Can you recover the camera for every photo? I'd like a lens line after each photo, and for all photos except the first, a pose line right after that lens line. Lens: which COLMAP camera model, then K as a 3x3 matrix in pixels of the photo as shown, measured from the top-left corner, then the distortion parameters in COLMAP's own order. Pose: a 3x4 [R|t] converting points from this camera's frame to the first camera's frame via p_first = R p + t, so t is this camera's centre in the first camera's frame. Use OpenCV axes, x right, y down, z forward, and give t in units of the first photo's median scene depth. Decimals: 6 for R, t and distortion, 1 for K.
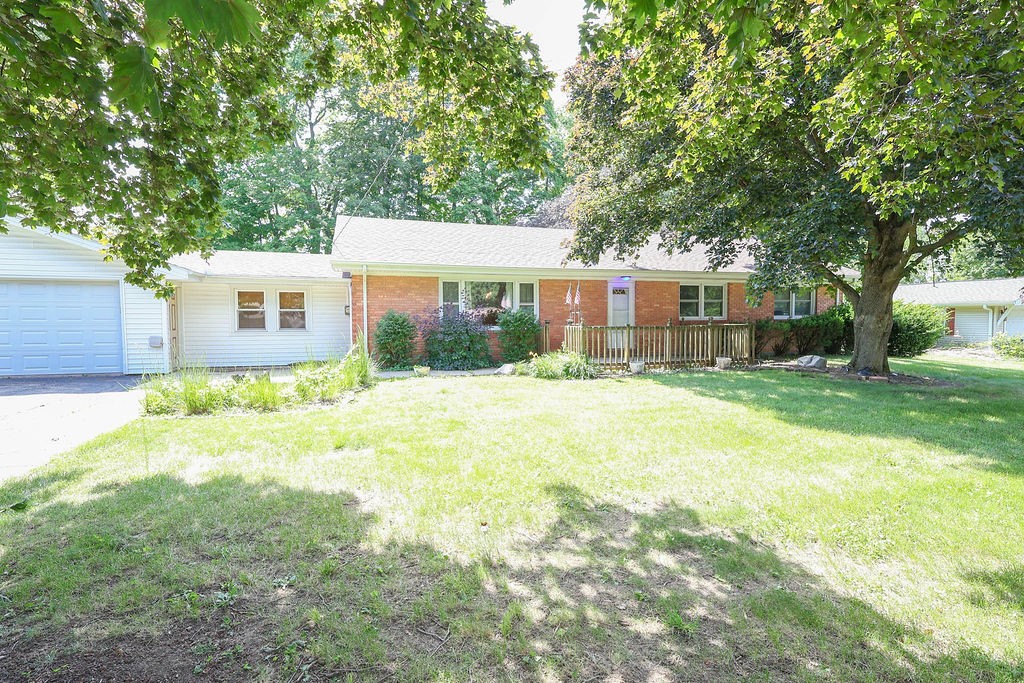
lens RADIAL K [[471.8, 0, 509.2], [0, 471.8, 340.8], [0, 0, 1]] dist [-0.004373, 0.000181]
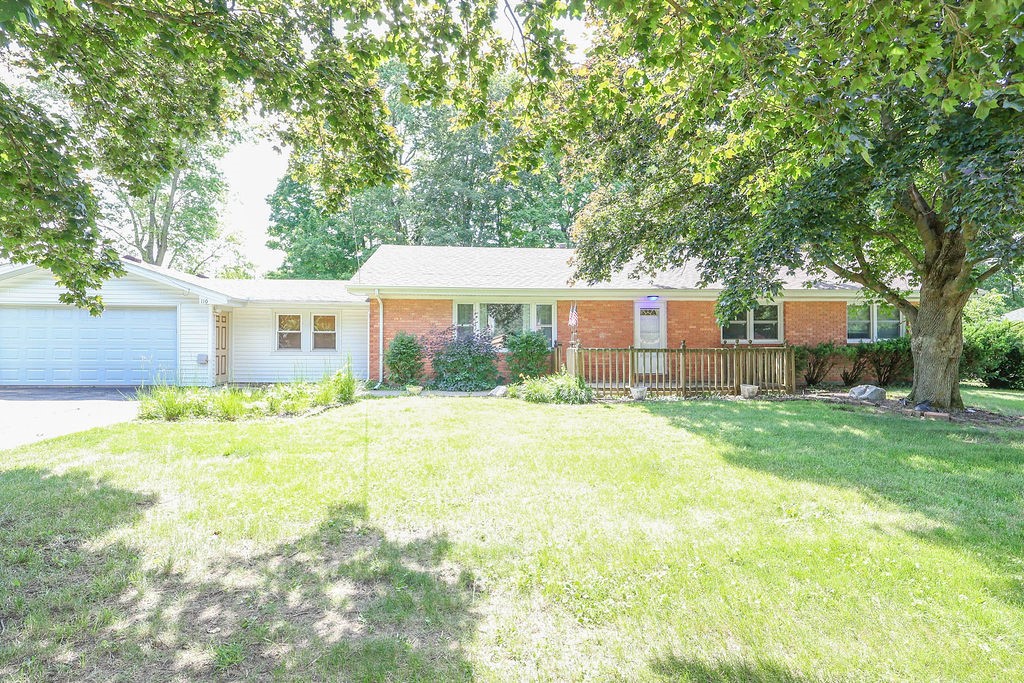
lens RADIAL K [[471.8, 0, 509.2], [0, 471.8, 340.8], [0, 0, 1]] dist [-0.004373, 0.000181]
pose [[0.975926, 0.003942, -0.218068, 0.225012], [-0.015860, 0.998473, -0.052926, 0.007103], [0.217526, 0.055110, 0.974498, 0.043741]]
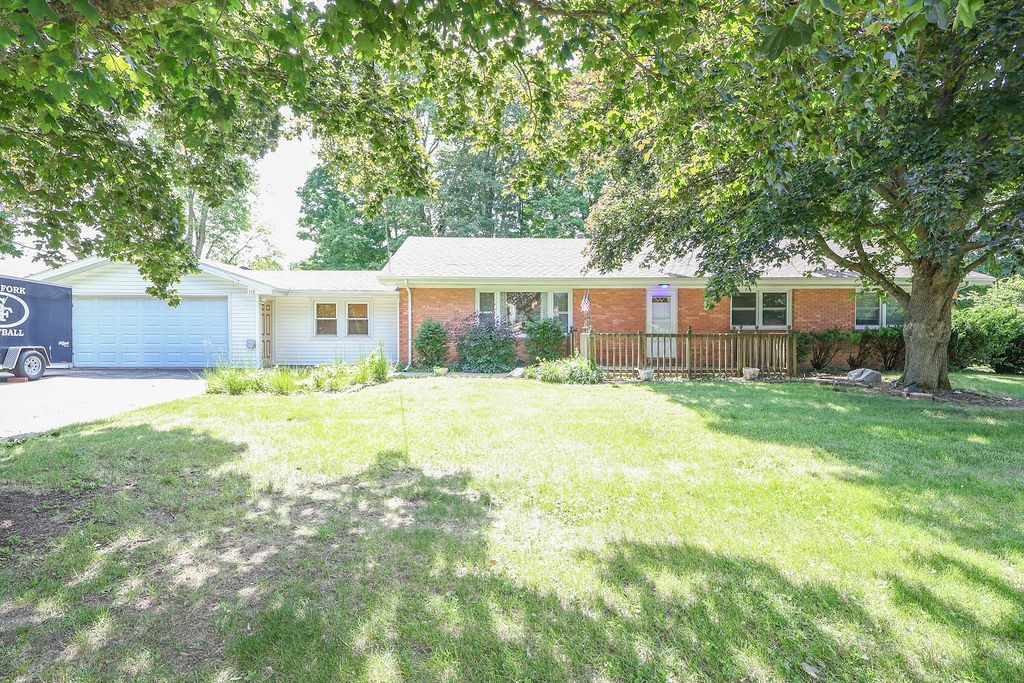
lens RADIAL K [[469.8, 0, 509.0], [0, 469.8, 355.9], [0, 0, 1]] dist [-0.013320, -0.000073]
pose [[0.964138, 0.019080, -0.264713, 0.254184], [-0.017917, 0.999816, 0.006807, 0.014887], [0.264795, -0.001820, 0.964303, -0.033910]]
